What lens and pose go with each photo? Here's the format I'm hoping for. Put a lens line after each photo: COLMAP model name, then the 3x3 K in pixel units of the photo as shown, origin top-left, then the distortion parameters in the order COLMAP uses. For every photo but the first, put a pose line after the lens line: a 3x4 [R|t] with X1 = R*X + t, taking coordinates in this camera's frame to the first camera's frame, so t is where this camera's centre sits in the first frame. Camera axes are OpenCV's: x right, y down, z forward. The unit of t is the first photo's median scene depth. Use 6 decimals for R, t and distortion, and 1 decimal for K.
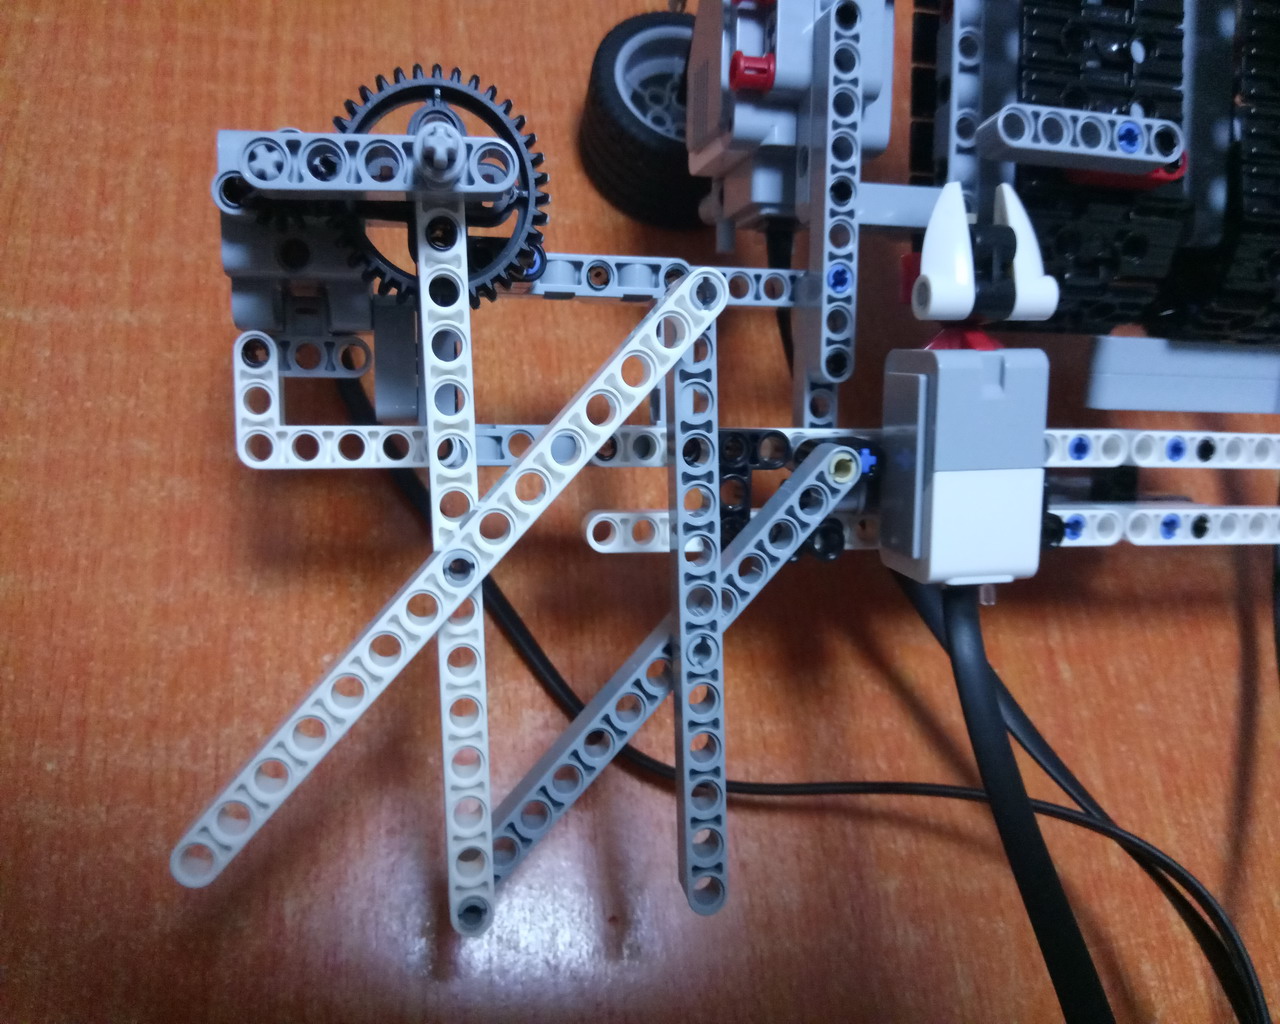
lens RADIAL K [[1054.0, 0, 615.9], [0, 1054.0, 475.7], [0, 0, 1]] dist [0.000529, -0.054054]
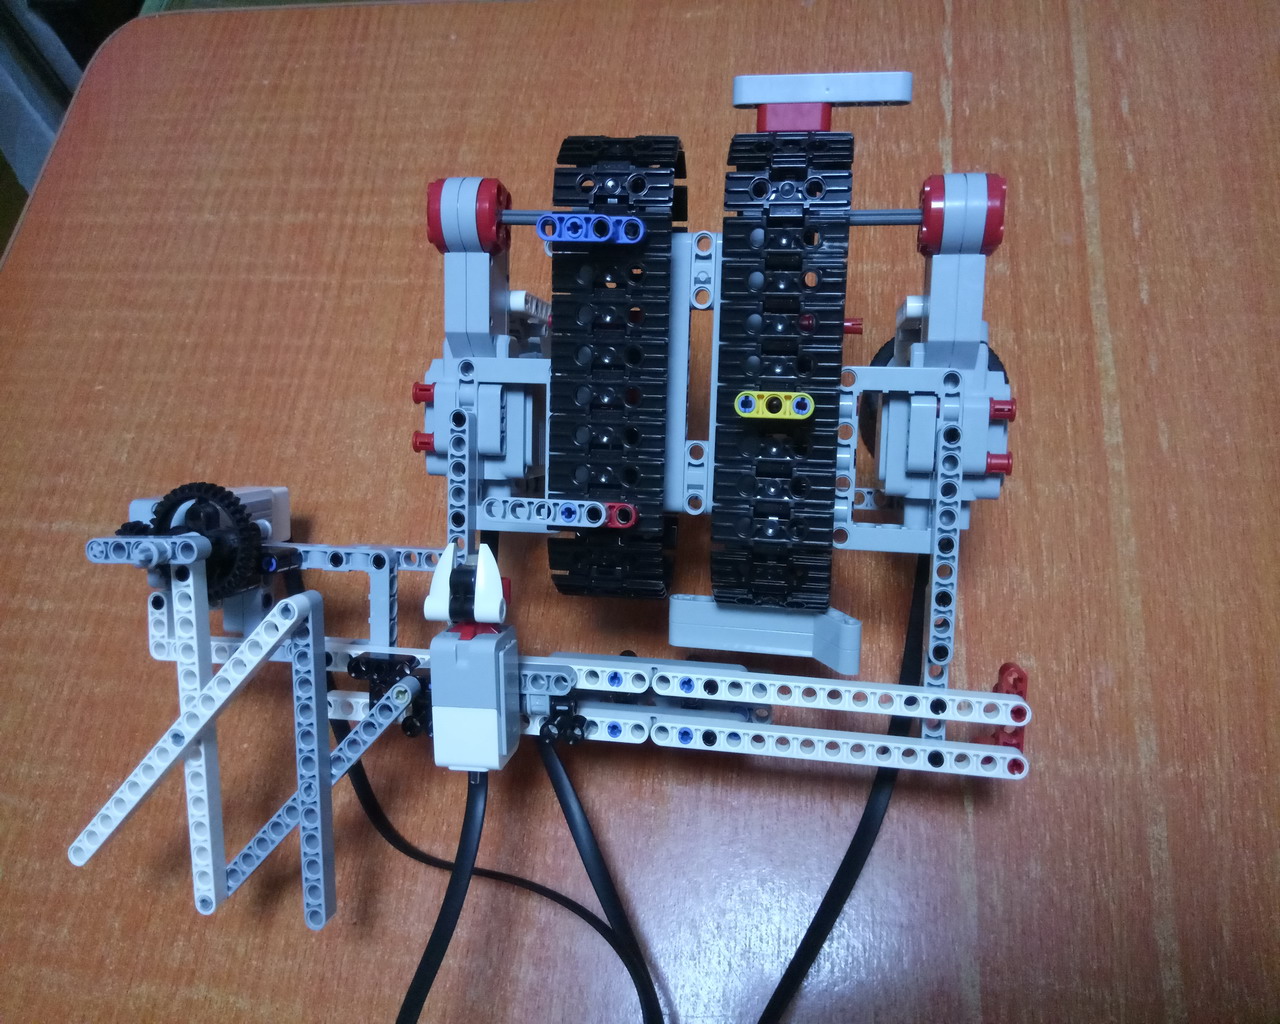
lens RADIAL K [[1068.3, 0, 639.8], [0, 1068.3, 446.6], [0, 0, 1]] dist [0.011748, -0.010826]
pose [[0.921443, 0.030150, -0.387341, 0.997171], [-0.034119, 0.999412, -0.003372, -0.339485], [0.387011, 0.016323, 0.921930, -0.413398]]
